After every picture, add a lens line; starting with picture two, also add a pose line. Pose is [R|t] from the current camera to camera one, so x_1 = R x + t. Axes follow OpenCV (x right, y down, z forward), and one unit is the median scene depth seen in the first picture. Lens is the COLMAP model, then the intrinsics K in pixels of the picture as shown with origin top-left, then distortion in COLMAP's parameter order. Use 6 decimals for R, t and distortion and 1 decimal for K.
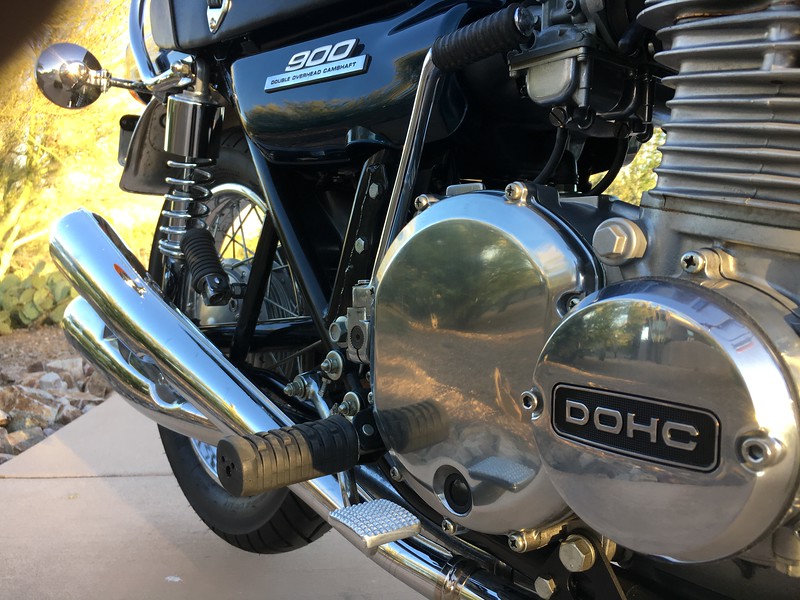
lens RADIAL K [[688.5, 0, 404.2], [0, 688.5, 299.0], [0, 0, 1]] dist [0.087737, -0.120026]
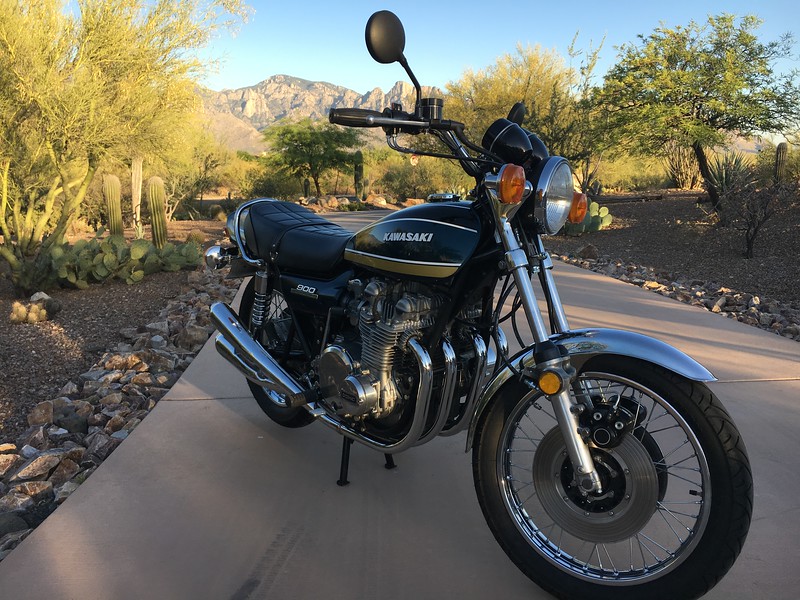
lens RADIAL K [[694.0, 0, 400.0], [0, 694.0, 300.0], [0, 0, 1]] dist [0.101019, -0.110106]
pose [[0.999657, -0.012840, -0.022830, 0.460823], [0.015644, 0.991747, 0.127253, -0.765237], [0.021008, -0.127566, 0.991608, -2.656086]]
